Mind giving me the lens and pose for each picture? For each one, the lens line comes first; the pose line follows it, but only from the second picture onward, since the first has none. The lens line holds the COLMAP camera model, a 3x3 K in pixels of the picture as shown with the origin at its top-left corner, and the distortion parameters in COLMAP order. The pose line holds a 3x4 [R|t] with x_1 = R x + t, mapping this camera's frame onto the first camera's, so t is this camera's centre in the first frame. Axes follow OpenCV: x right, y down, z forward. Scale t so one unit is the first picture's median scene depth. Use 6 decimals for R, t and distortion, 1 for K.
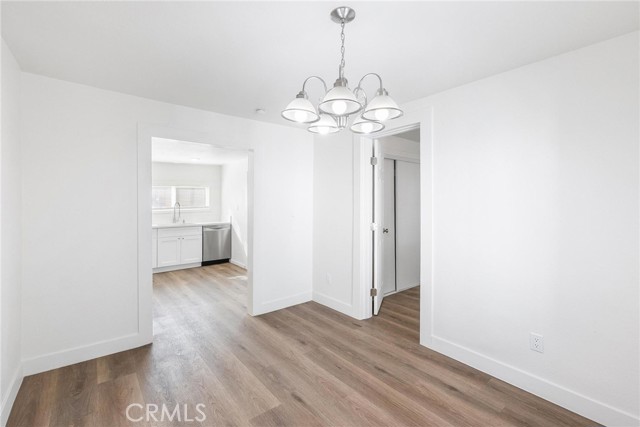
lens RADIAL K [[288.2, 0, 319.5], [0, 288.2, 195.9], [0, 0, 1]] dist [0.002315, 0.000142]
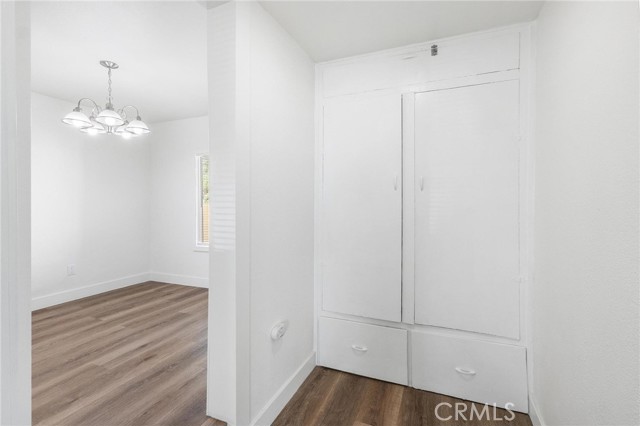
lens RADIAL K [[282.1, 0, 320.2], [0, 282.1, 203.2], [0, 0, 1]] dist [0.000861, -0.000008]
pose [[-0.478730, -0.001310, 0.877961, -0.940499], [-0.011754, 0.999919, -0.004917, 0.075019], [-0.877884, -0.012674, -0.478706, 0.356564]]
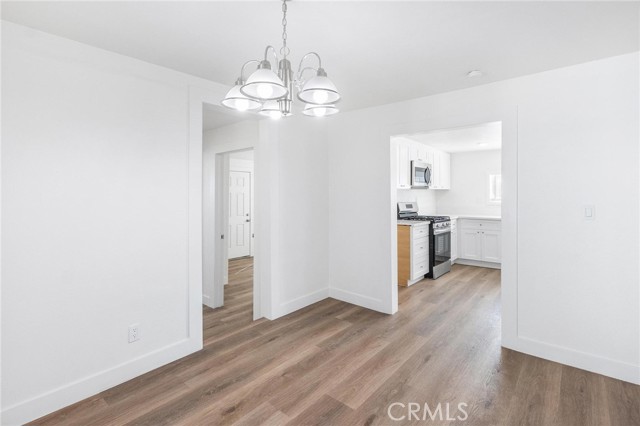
lens RADIAL K [[305.2, 0, 315.7], [0, 305.2, 190.2], [0, 0, 1]] dist [0.000585, -0.000290]
pose [[0.181647, -0.006298, -0.983344, 0.523259], [0.023552, 0.999720, -0.002052, 0.008642], [0.983082, -0.022787, 0.181745, 0.458929]]
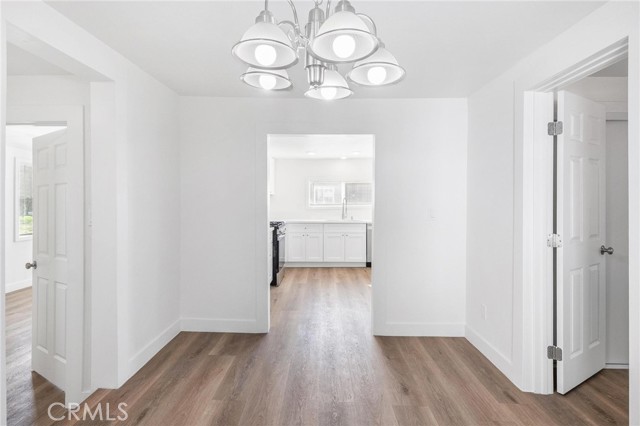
lens RADIAL K [[320.9, 0, 315.3], [0, 320.9, 194.1], [0, 0, 1]] dist [0.002711, 0.000495]
pose [[0.764354, -0.001213, -0.644796, 0.271924], [0.005443, 0.999975, 0.004571, 0.007043], [0.644774, -0.007003, 0.764341, 0.218380]]
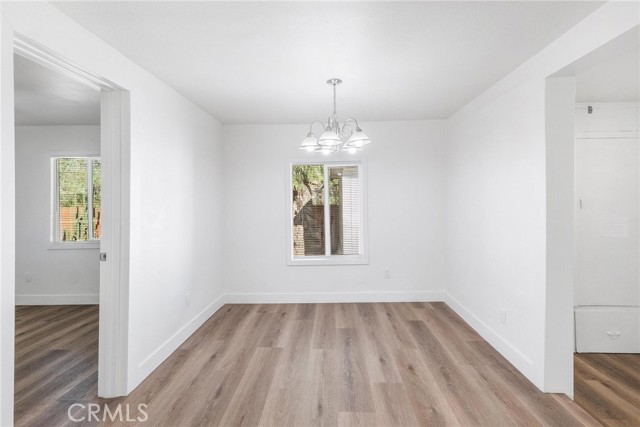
lens RADIAL K [[300.0, 0, 317.1], [0, 300.0, 199.4], [0, 0, 1]] dist [0.001362, 0.000514]
pose [[-0.746737, 0.005893, 0.665094, -0.473937], [-0.004530, 0.999892, -0.013946, 0.025921], [-0.665105, -0.013427, -0.746630, 1.149879]]
